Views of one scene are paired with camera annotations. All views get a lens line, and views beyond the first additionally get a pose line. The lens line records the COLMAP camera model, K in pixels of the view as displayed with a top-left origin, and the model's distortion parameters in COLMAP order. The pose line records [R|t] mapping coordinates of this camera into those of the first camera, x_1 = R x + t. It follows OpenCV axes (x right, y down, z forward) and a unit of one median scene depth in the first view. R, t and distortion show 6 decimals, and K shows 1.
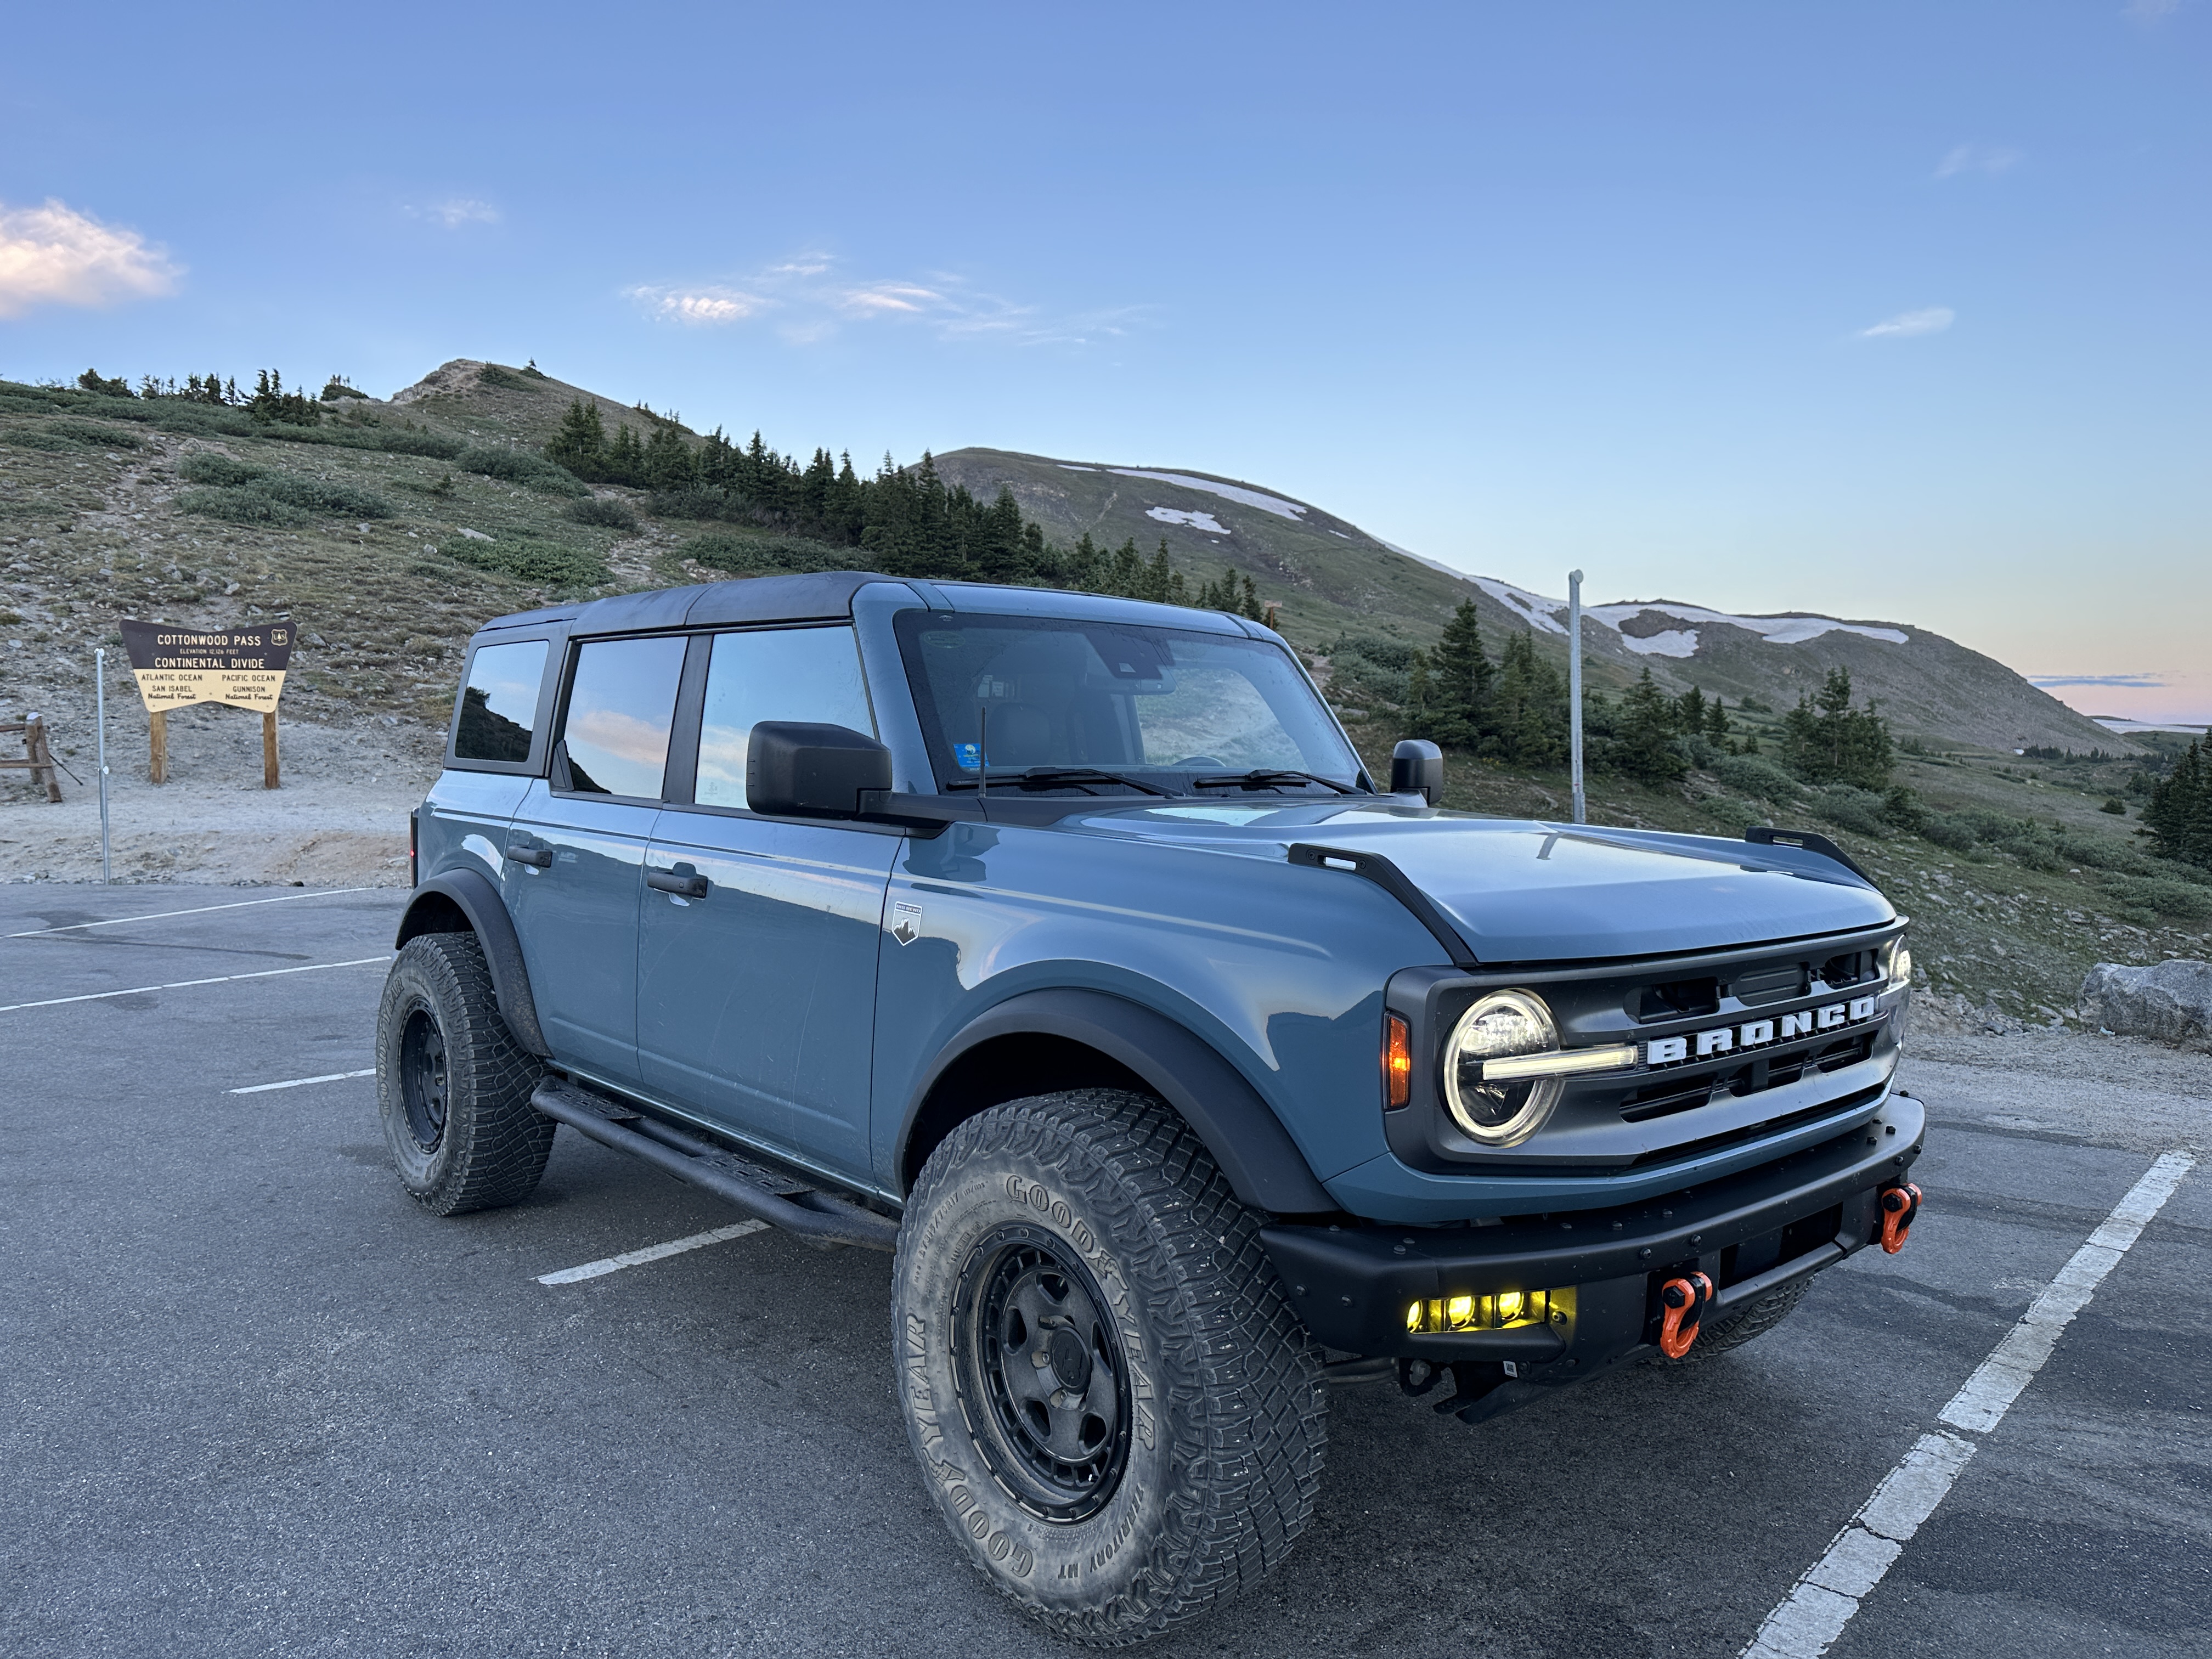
lens RADIAL K [[1561.9, 0, 1107.7], [0, 1561.9, 823.5], [0, 0, 1]] dist [0.000870, -0.004507]
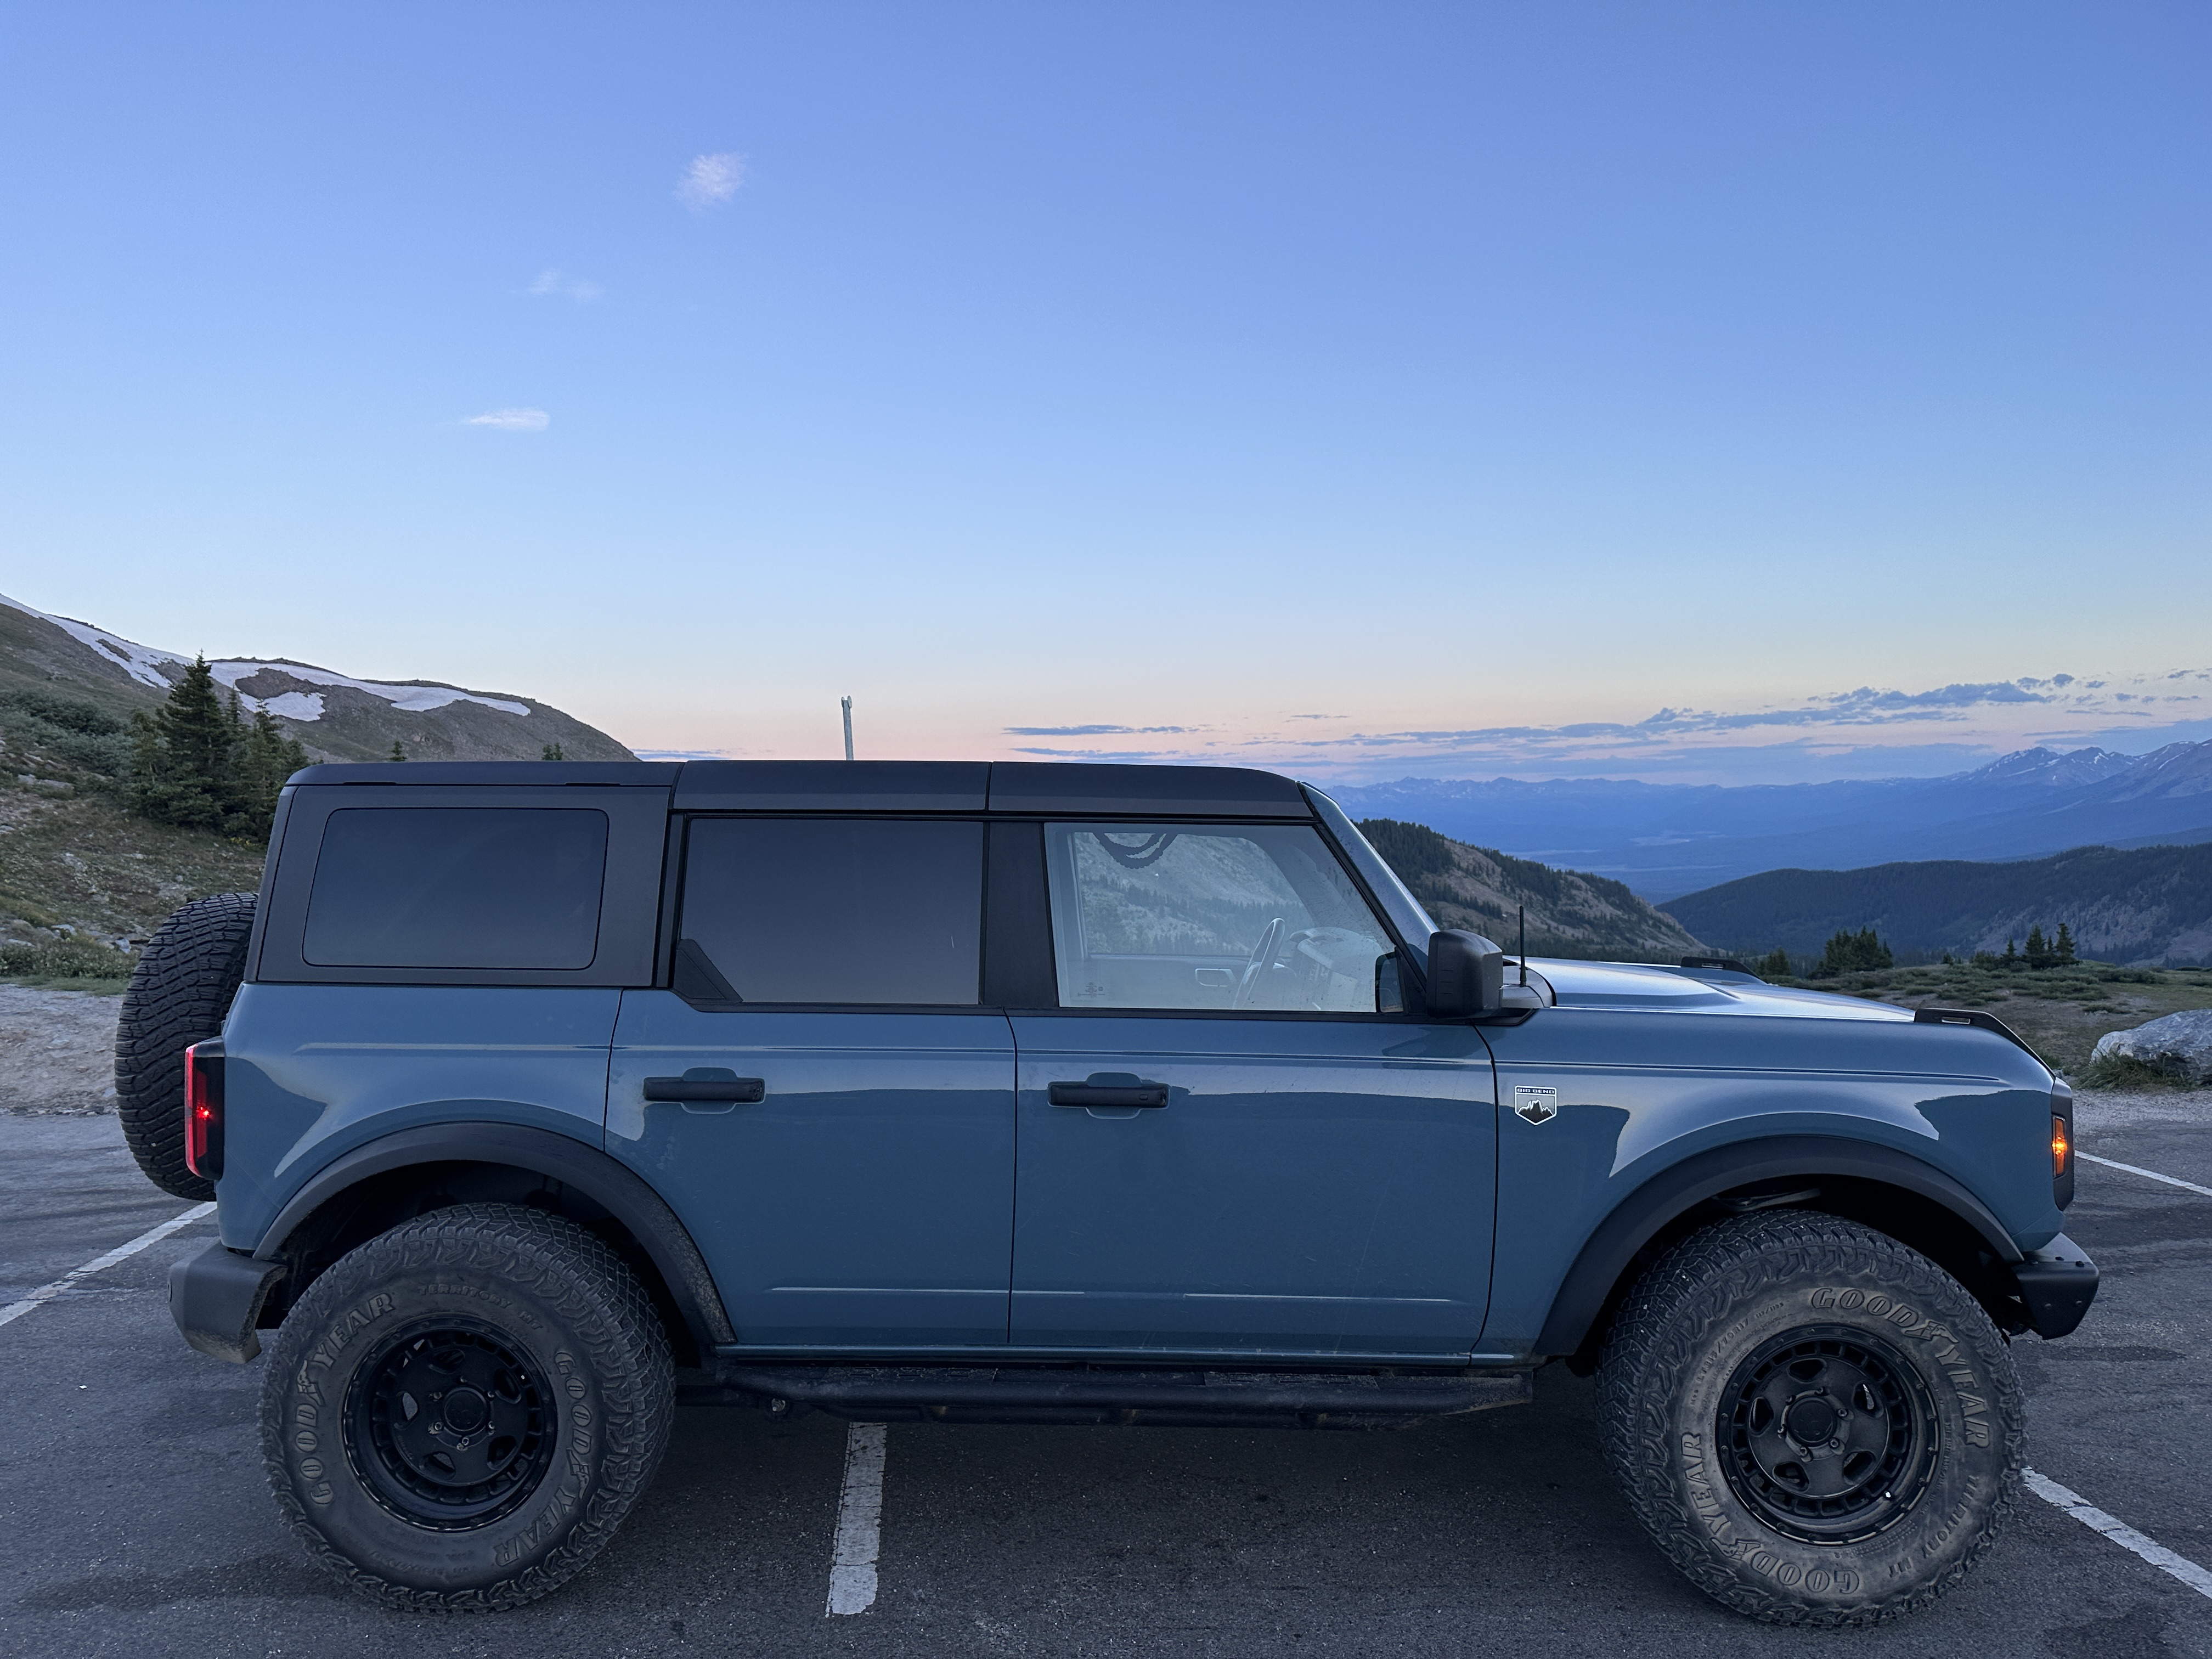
lens RADIAL K [[1561.9, 0, 1130.2], [0, 1561.9, 826.3], [0, 0, 1]] dist [0.000870, -0.004507]
pose [[0.680463, -0.011065, 0.732699, -1.328626], [0.041100, 0.998888, -0.023085, -0.148039], [-0.731629, 0.045822, 0.680162, 0.481113]]
